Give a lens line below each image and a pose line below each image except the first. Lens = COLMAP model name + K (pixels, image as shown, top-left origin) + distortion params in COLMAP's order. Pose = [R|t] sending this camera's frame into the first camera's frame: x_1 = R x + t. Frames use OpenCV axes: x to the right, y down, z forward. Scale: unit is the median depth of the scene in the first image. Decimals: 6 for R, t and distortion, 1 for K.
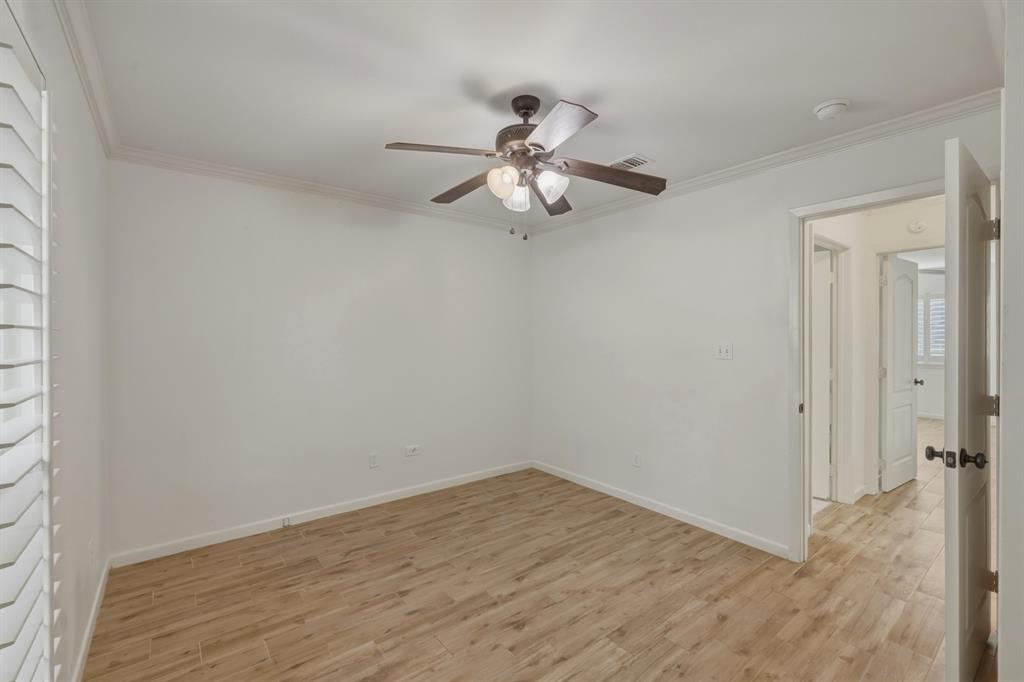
lens RADIAL K [[428.3, 0, 507.1], [0, 428.3, 335.4], [0, 0, 1]] dist [0.001224, -0.000075]
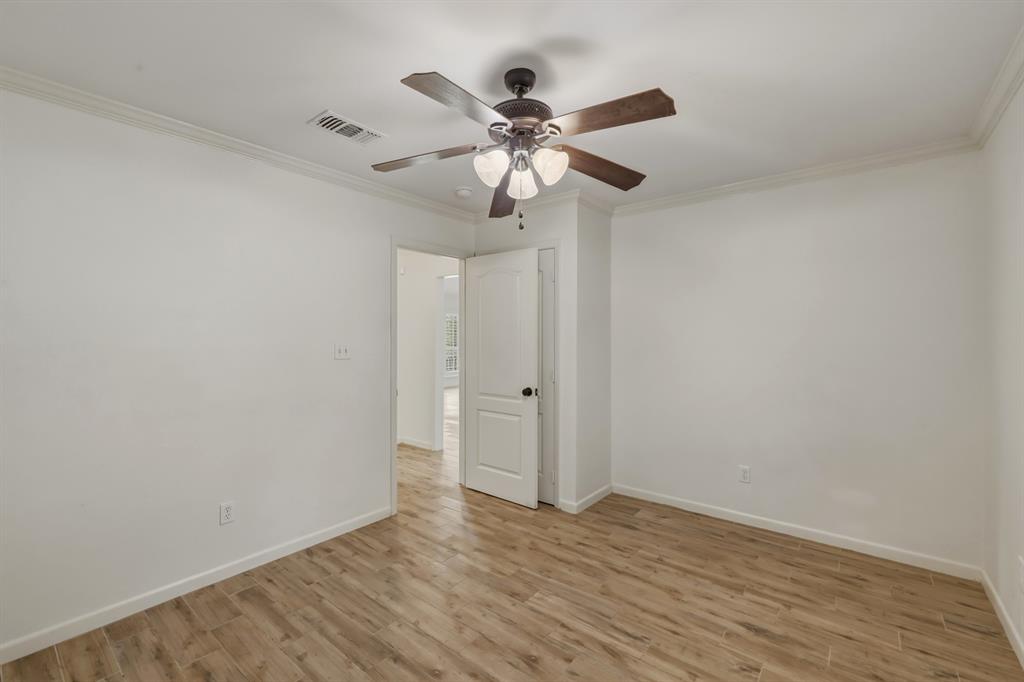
lens RADIAL K [[428.3, 0, 507.1], [0, 428.3, 335.4], [0, 0, 1]] dist [0.001224, -0.000075]
pose [[-0.209534, -0.002318, 0.977799, -0.652013], [-0.004246, 0.999990, 0.001461, -0.004560], [-0.977792, -0.003845, -0.209542, 0.962775]]
